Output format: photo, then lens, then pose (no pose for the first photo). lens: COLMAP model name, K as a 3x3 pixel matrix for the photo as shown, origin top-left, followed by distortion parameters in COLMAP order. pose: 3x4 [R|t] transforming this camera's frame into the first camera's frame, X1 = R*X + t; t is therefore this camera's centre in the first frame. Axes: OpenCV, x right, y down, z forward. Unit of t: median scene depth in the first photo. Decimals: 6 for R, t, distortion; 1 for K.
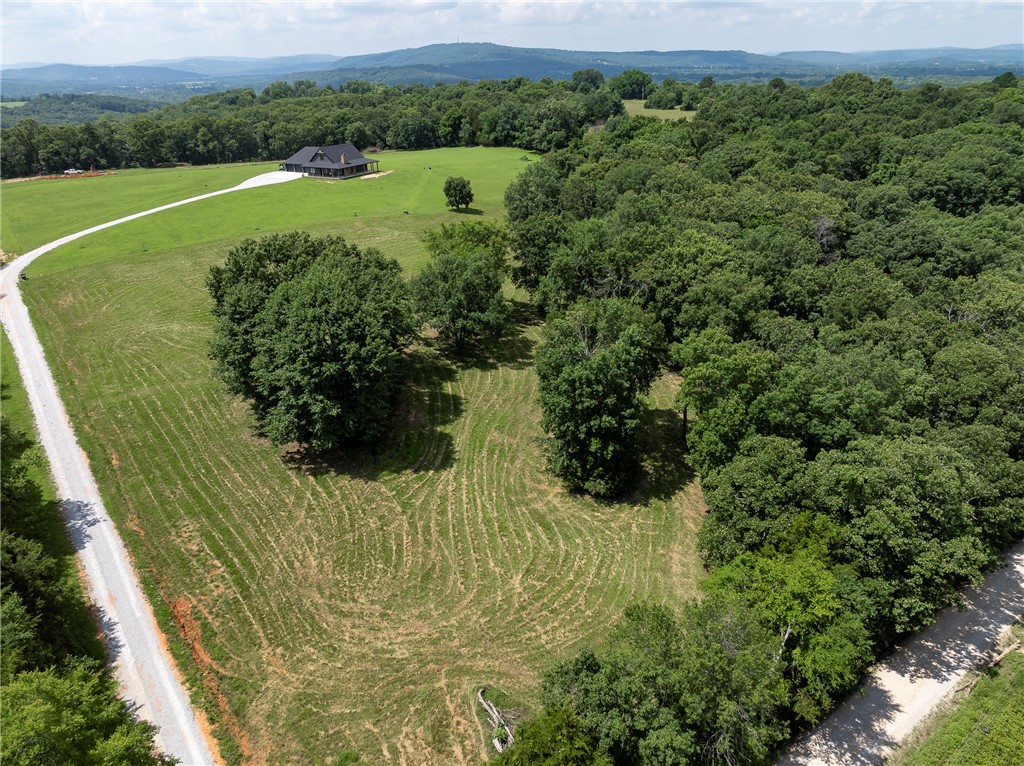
lens RADIAL K [[710.4, 0, 512.0], [0, 710.4, 383.0], [0, 0, 1]] dist [-0.026493, 0.009452]
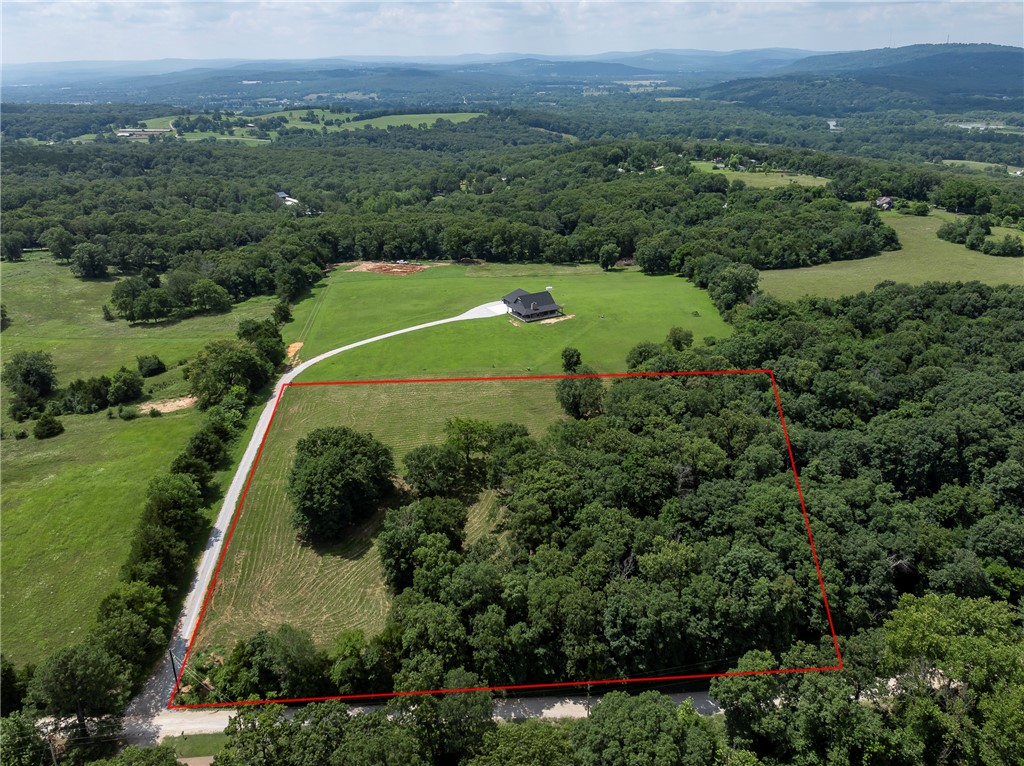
lens RADIAL K [[710.4, 0, 512.0], [0, 710.4, 383.0], [0, 0, 1]] dist [-0.026493, 0.009452]
pose [[0.875614, 0.200068, -0.439629, 1.481092], [-0.223646, 0.974669, -0.001884, -0.646698], [0.428115, 0.099971, 0.898178, -1.001656]]
